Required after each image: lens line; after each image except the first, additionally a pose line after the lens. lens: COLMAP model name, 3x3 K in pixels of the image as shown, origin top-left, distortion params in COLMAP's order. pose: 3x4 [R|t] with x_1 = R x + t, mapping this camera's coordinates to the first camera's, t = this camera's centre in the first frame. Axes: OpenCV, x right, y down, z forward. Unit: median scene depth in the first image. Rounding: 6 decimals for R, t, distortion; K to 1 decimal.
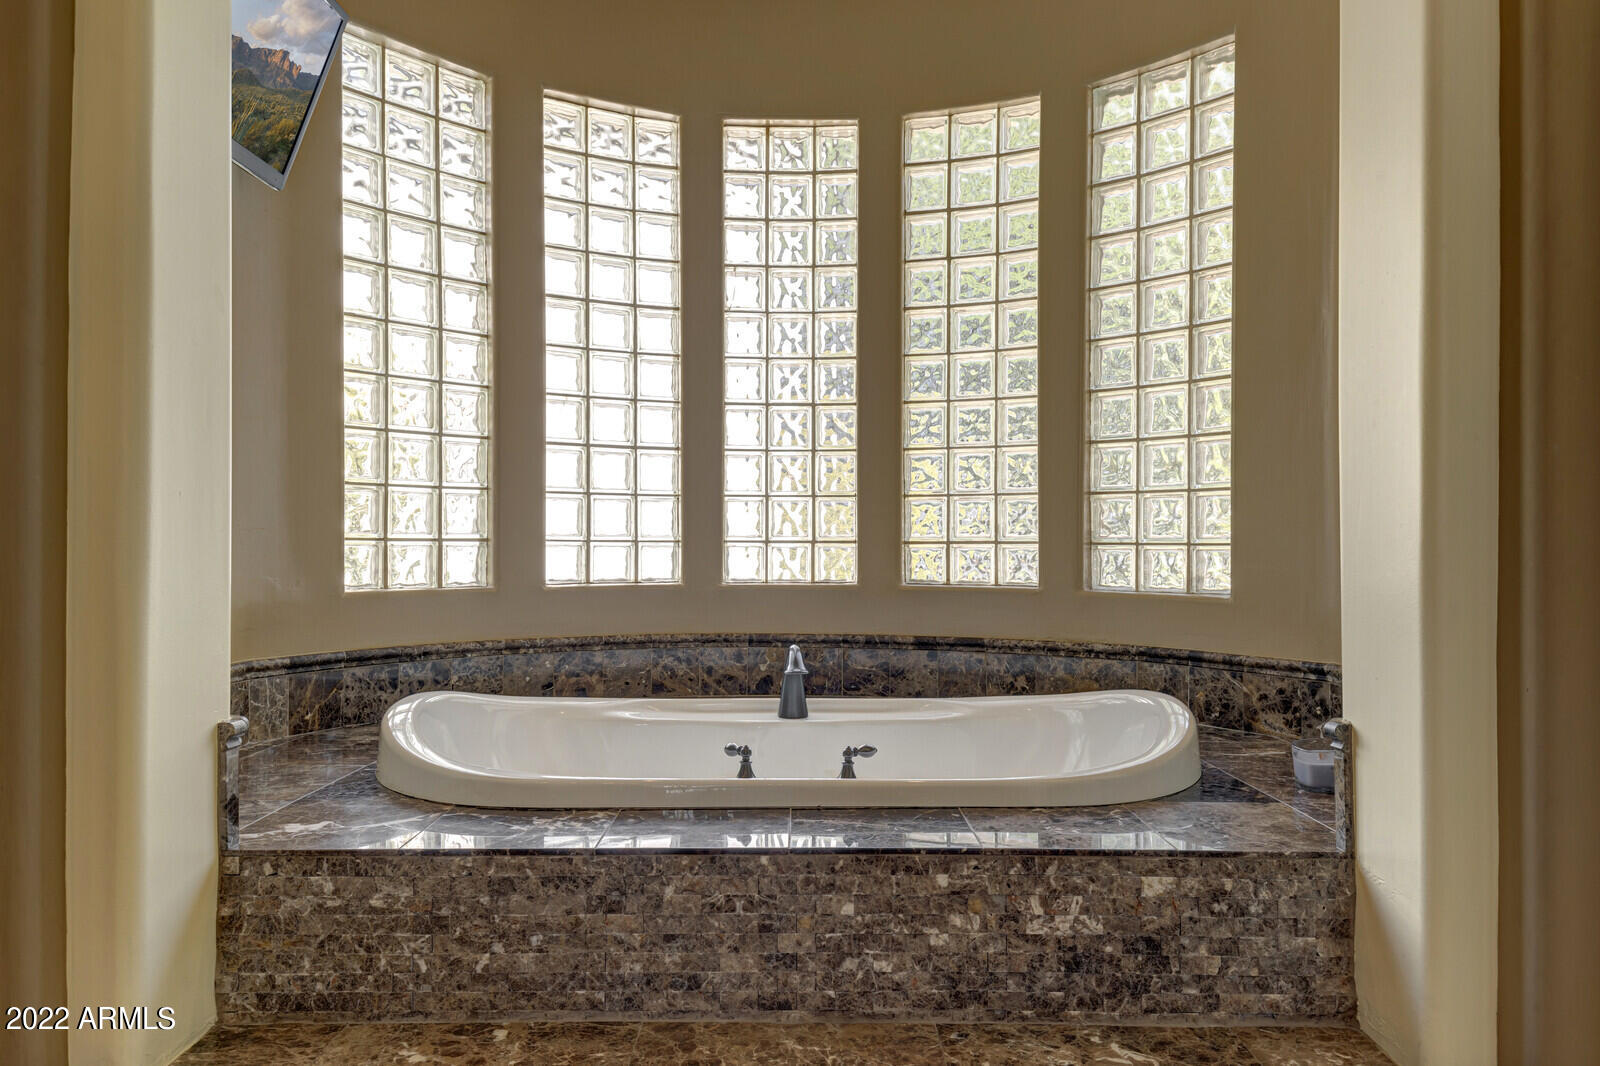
lens RADIAL K [[1033.0, 0, 808.3], [0, 1033.0, 529.2], [0, 0, 1]] dist [0.045443, -0.024188]
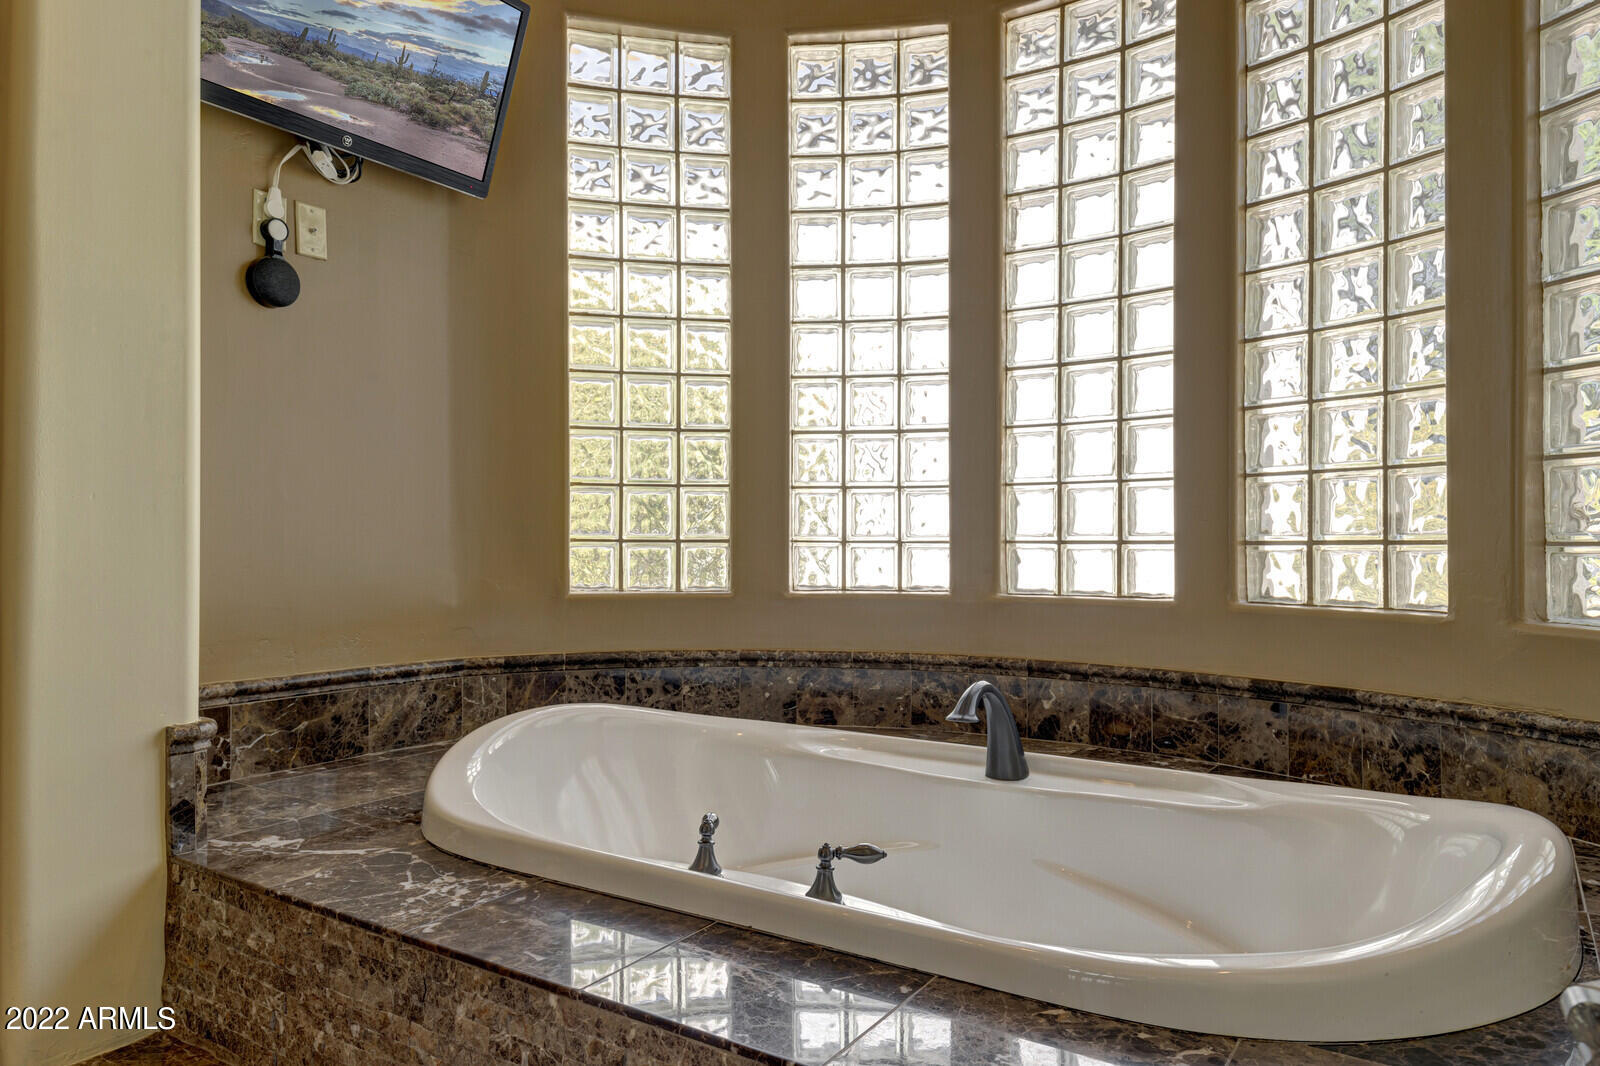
lens RADIAL K [[1033.0, 0, 794.3], [0, 1033.0, 533.2], [0, 0, 1]] dist [0.045443, -0.024188]
pose [[0.829255, -0.007383, -0.558822, 0.253830], [0.008438, 0.999964, -0.000689, 0.004459], [0.558807, -0.004144, 0.829288, 0.269190]]
